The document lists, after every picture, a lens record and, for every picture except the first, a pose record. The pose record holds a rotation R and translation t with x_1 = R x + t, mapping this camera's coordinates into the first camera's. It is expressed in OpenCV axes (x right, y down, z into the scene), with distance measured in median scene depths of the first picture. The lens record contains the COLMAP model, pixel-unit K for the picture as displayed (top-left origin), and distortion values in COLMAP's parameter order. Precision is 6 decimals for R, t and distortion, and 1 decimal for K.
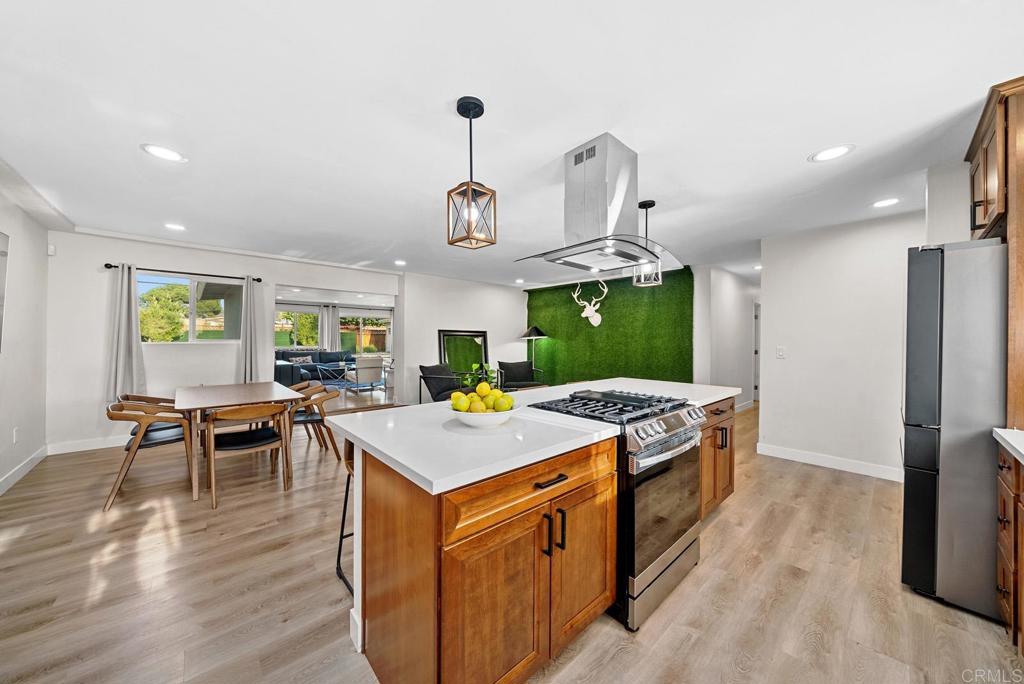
lens RADIAL K [[353.0, 0, 510.1], [0, 353.0, 337.3], [0, 0, 1]] dist [-0.002334, -0.000185]
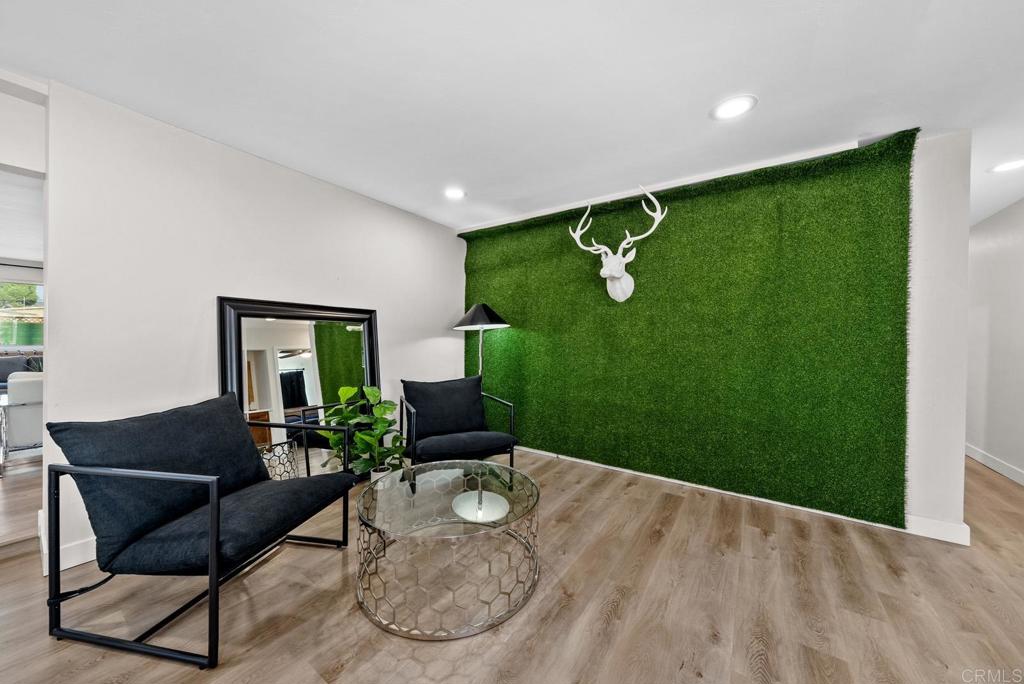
lens RADIAL K [[358.3, 0, 510.4], [0, 358.3, 339.6], [0, 0, 1]] dist [-0.026455, 0.003198]
pose [[0.974003, 0.002427, 0.226523, -0.007071], [-0.004033, 0.999970, 0.006625, 0.023214], [-0.226500, -0.007366, 0.973983, 0.810000]]
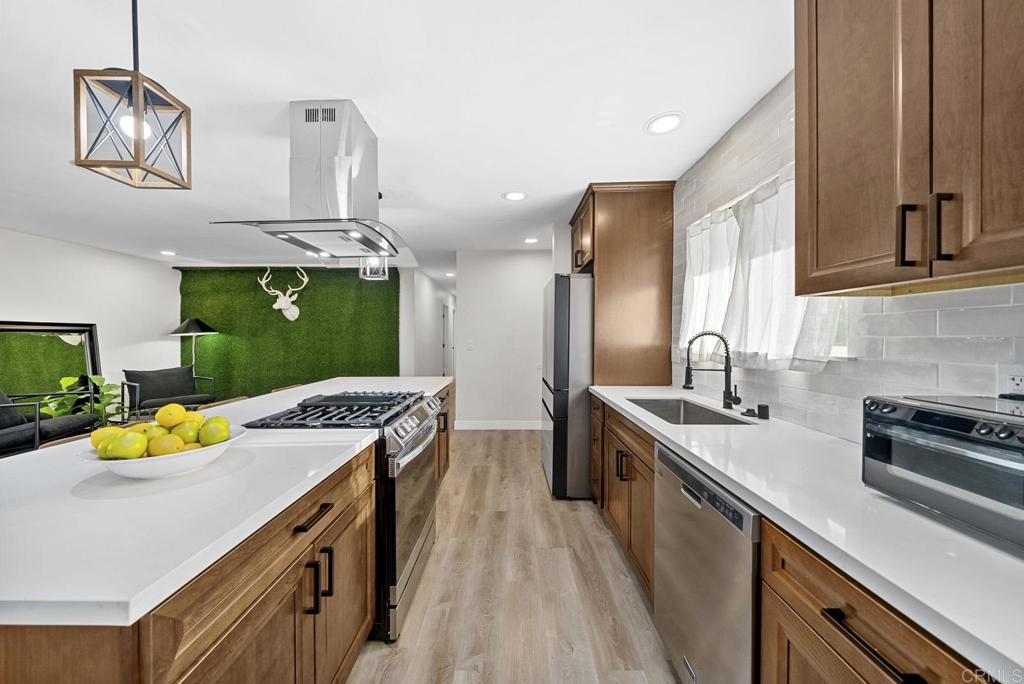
lens RADIAL K [[353.0, 0, 510.1], [0, 353.0, 337.3], [0, 0, 1]] dist [-0.002334, -0.000185]
pose [[0.677049, -0.009865, 0.735872, -0.041445], [0.001701, 0.999928, 0.011840, 0.000500], [-0.735936, -0.006765, 0.677017, 0.041127]]
